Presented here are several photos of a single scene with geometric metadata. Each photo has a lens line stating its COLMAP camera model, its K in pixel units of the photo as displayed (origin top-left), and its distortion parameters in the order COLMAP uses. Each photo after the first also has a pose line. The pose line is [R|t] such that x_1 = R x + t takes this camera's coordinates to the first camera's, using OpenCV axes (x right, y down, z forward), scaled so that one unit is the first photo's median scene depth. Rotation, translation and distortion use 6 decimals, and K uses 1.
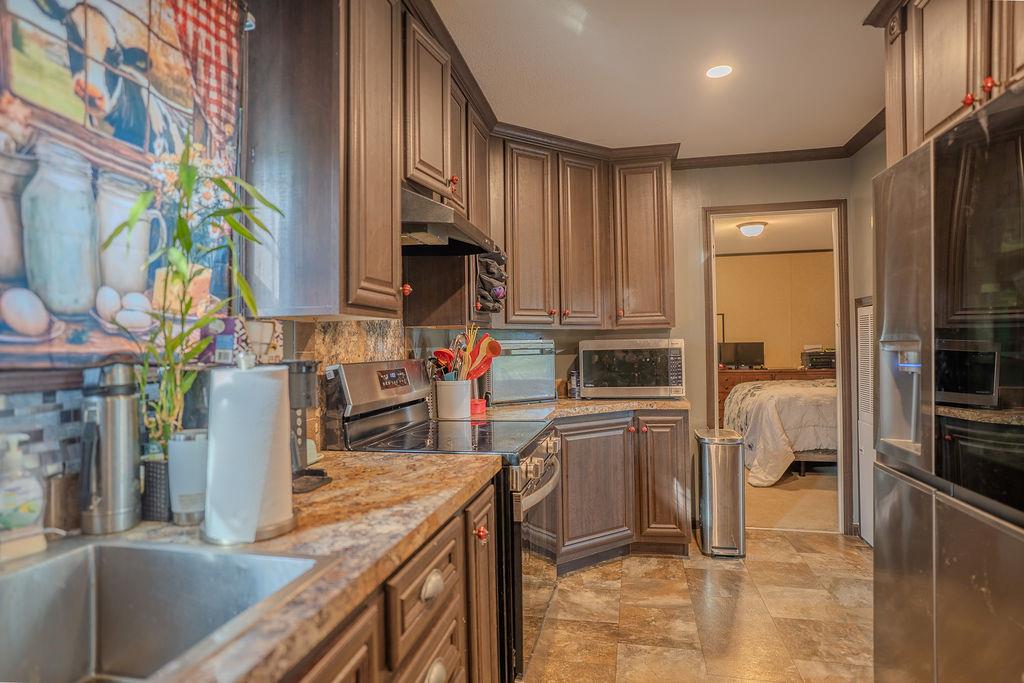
lens RADIAL K [[564.5, 0, 506.9], [0, 564.5, 341.1], [0, 0, 1]] dist [-0.053460, 0.038098]
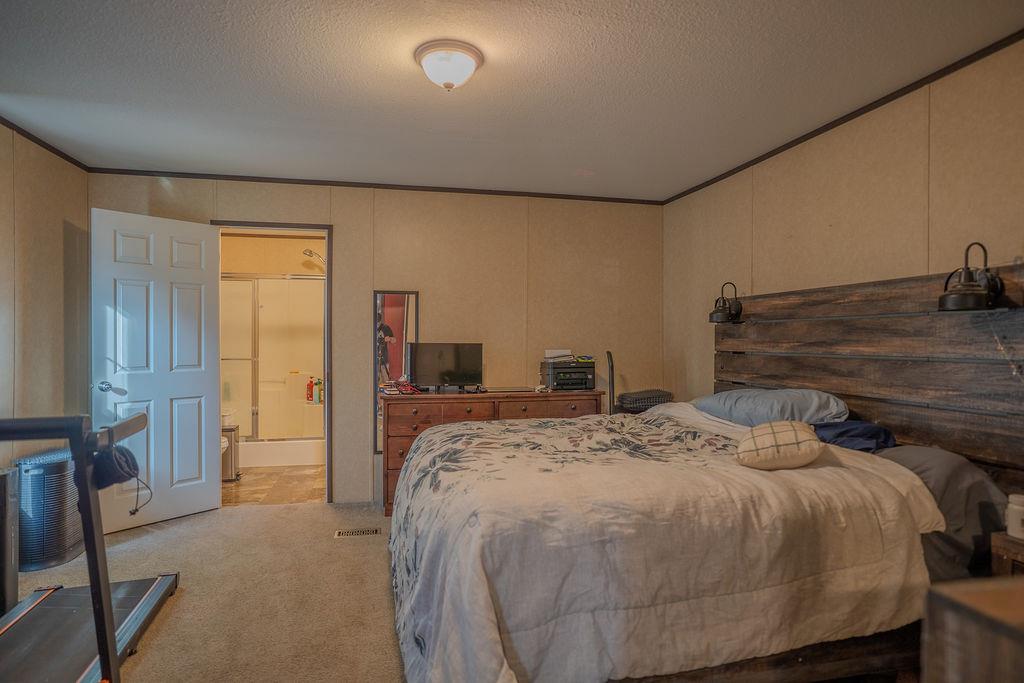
lens RADIAL K [[564.5, 0, 506.9], [0, 564.5, 341.1], [0, 0, 1]] dist [-0.053460, 0.038098]
pose [[0.905326, 0.021228, 0.424187, 0.307625], [-0.021323, 0.999762, -0.004523, 0.001258], [-0.424183, -0.004950, 0.905563, 0.611224]]
